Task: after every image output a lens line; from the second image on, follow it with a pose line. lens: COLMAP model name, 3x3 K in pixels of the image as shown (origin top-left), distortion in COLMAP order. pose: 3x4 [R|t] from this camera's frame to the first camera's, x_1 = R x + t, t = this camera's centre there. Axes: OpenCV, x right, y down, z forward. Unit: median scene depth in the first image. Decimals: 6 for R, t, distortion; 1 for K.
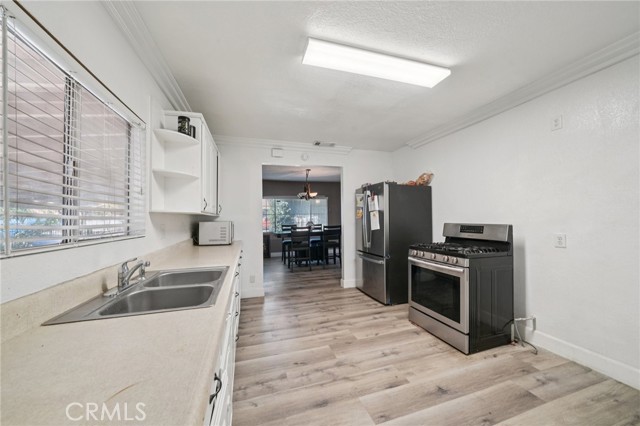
lens RADIAL K [[228.3, 0, 318.9], [0, 228.3, 215.9], [0, 0, 1]] dist [-0.006920, -0.000086]
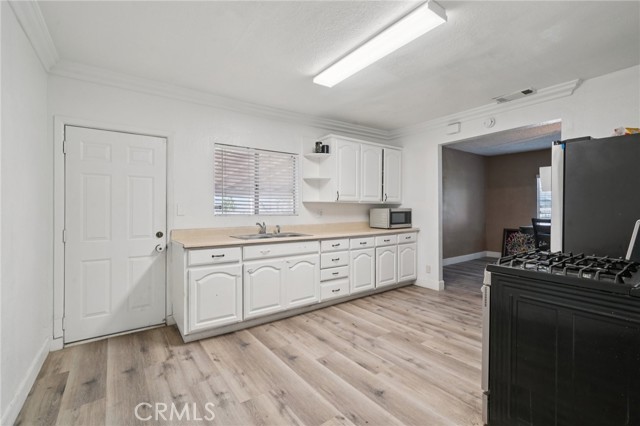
lens RADIAL K [[284.8, 0, 320.0], [0, 284.8, 213.0], [0, 0, 1]] dist [0.001382, 0.000103]
pose [[0.323847, 0.021759, -0.945859, 1.136530], [0.009588, 0.999609, 0.026278, 0.007829], [0.946061, -0.017579, 0.323512, 0.306911]]
